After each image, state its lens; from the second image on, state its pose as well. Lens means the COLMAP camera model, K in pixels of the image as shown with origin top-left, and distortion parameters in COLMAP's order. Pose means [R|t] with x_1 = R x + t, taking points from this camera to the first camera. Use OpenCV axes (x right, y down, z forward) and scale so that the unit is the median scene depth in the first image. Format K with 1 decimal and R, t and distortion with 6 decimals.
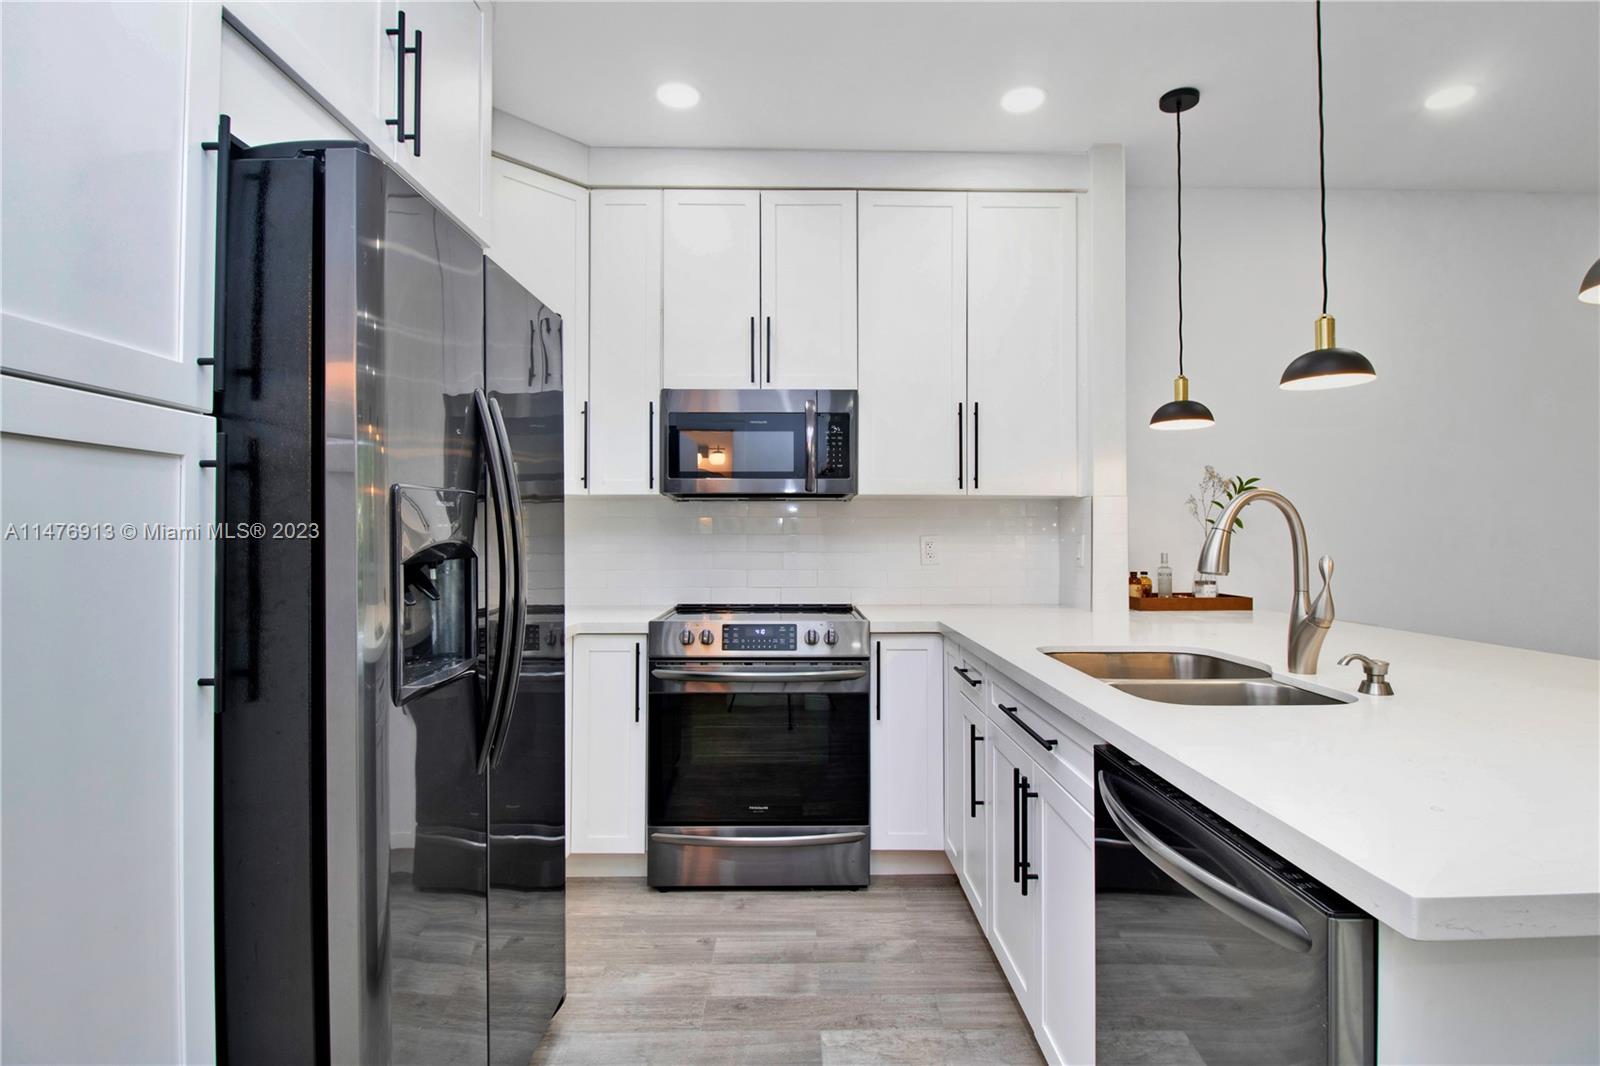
lens RADIAL K [[799.4, 0, 790.5], [0, 799.4, 525.9], [0, 0, 1]] dist [0.002941, -0.009985]
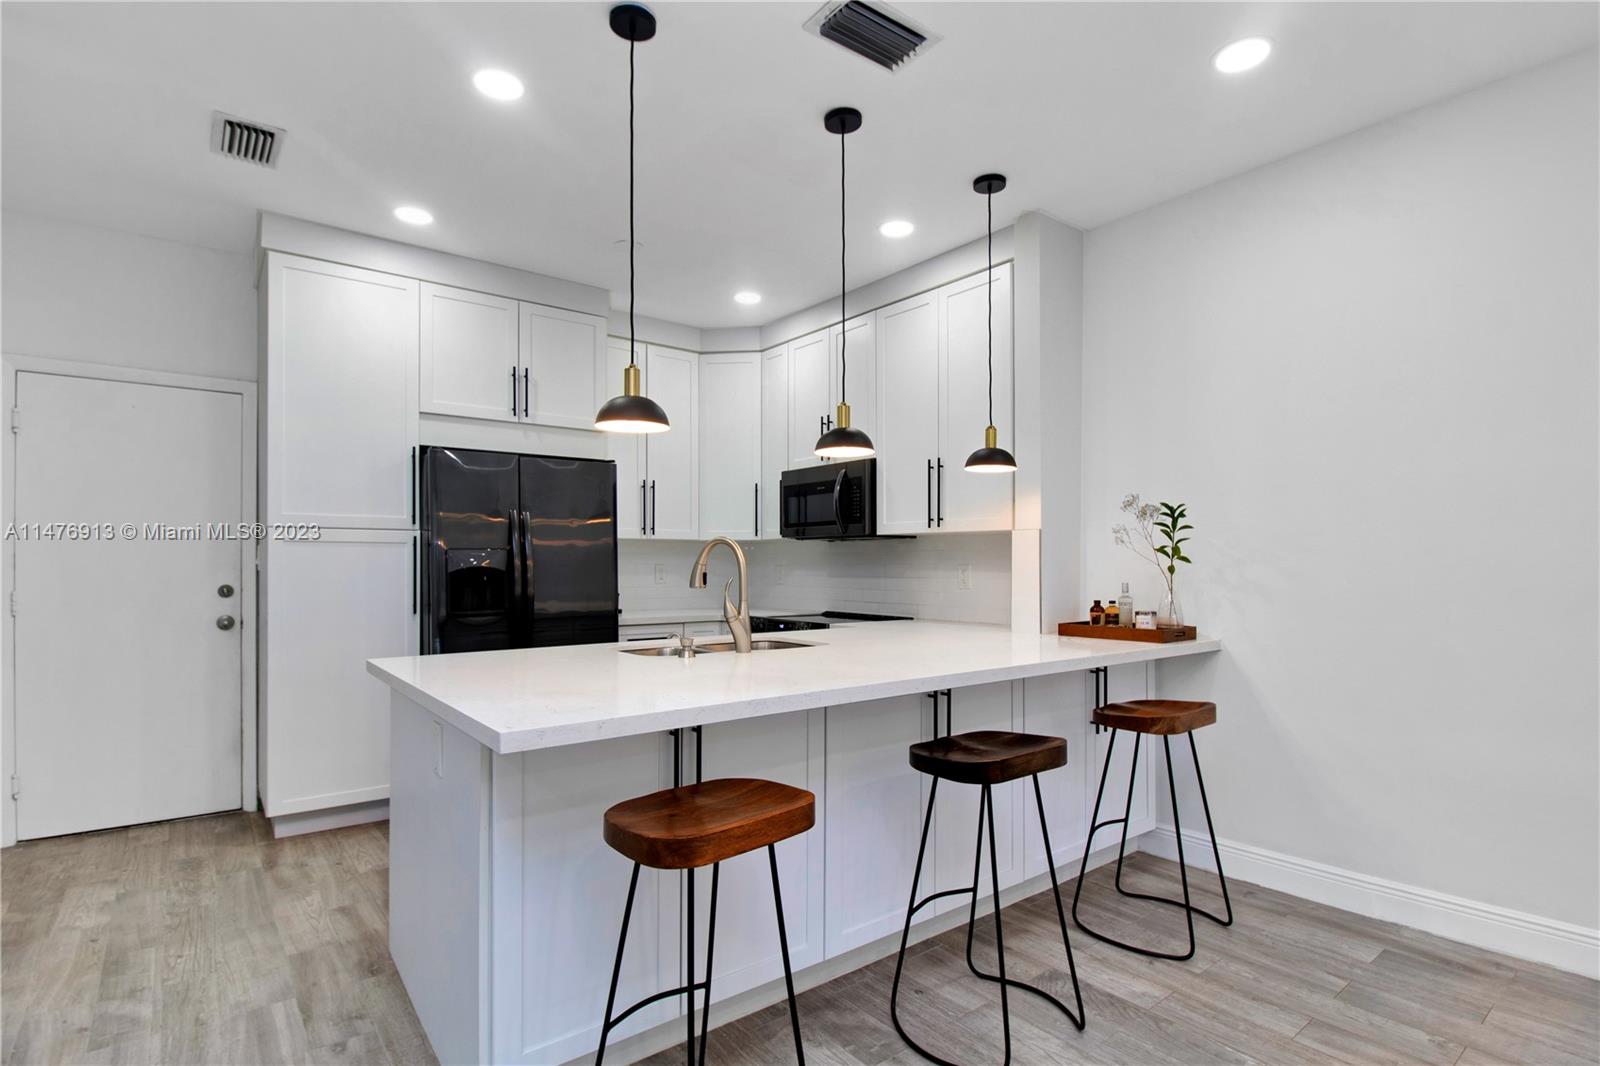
lens RADIAL K [[799.4, 0, 790.9], [0, 799.4, 555.7], [0, 0, 1]] dist [0.002941, -0.009985]
pose [[0.603159, -0.004019, -0.797611, 1.245455], [0.001939, 0.999992, -0.003572, 0.002455], [0.797619, 0.000608, 0.603162, 0.066842]]
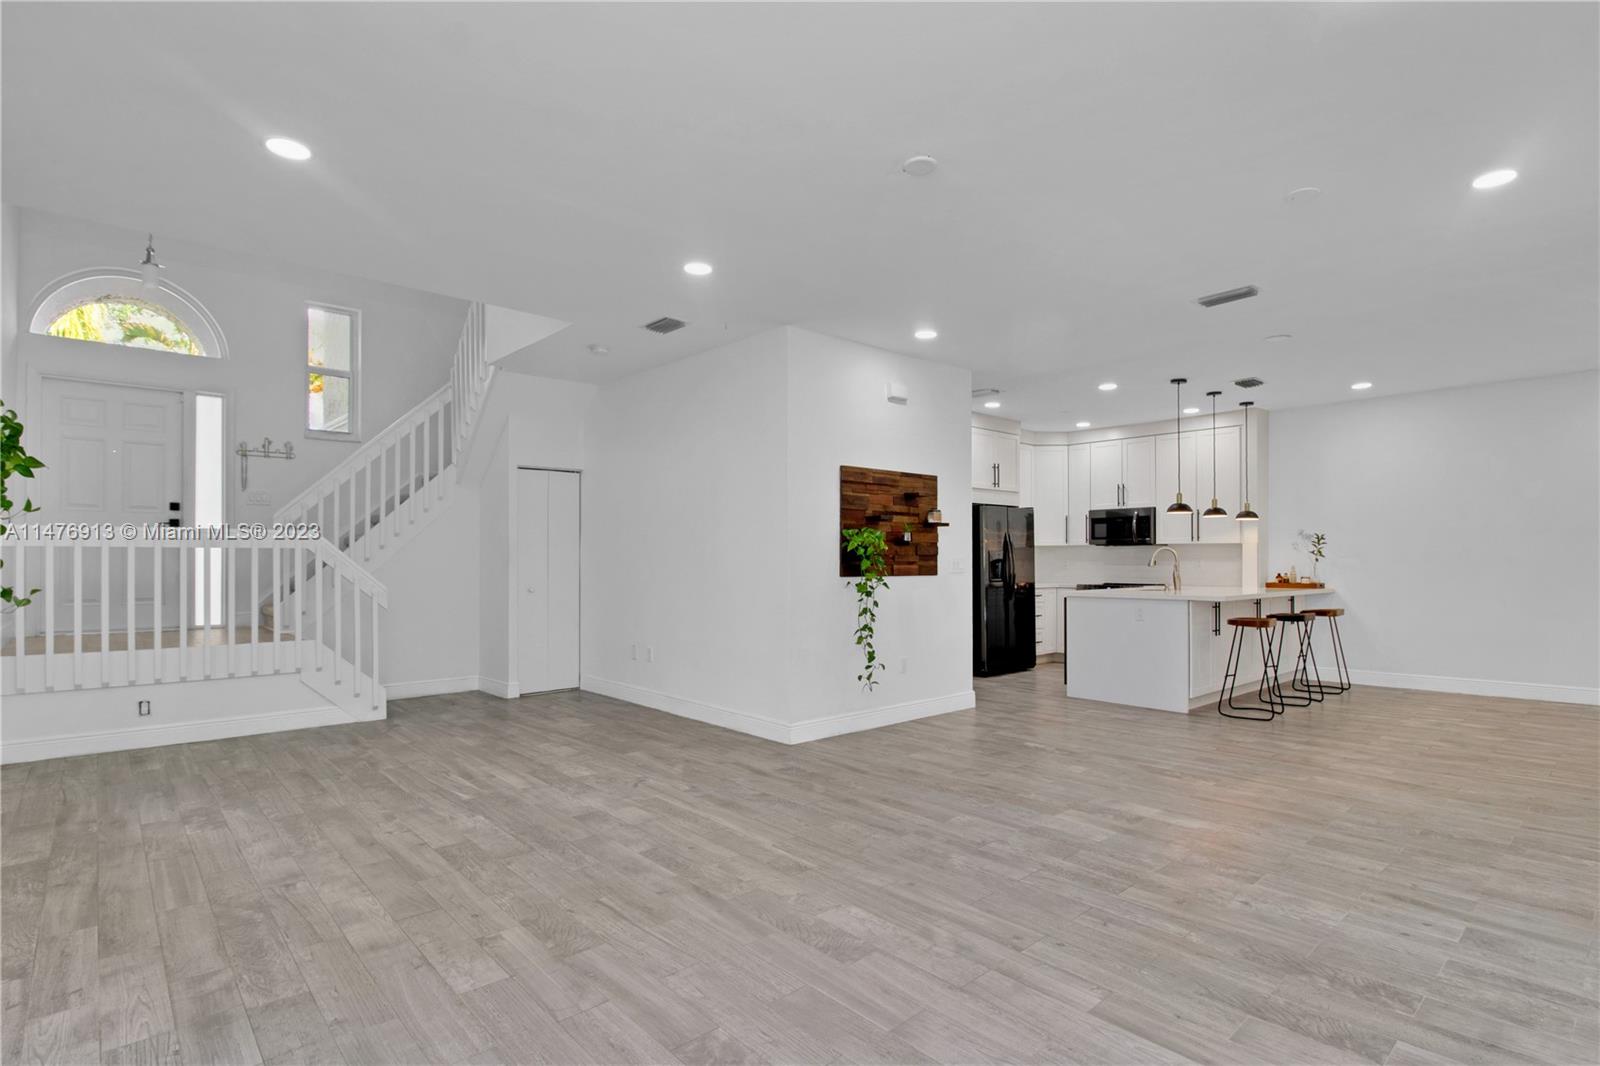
lens RADIAL K [[799.4, 0, 788.0], [0, 799.4, 559.7], [0, 0, 1]] dist [0.002941, -0.009985]
pose [[0.653156, 0.006488, -0.757195, 1.595838], [0.001428, 0.999951, 0.009800, -0.012627], [0.757222, -0.007482, 0.653115, -2.143932]]
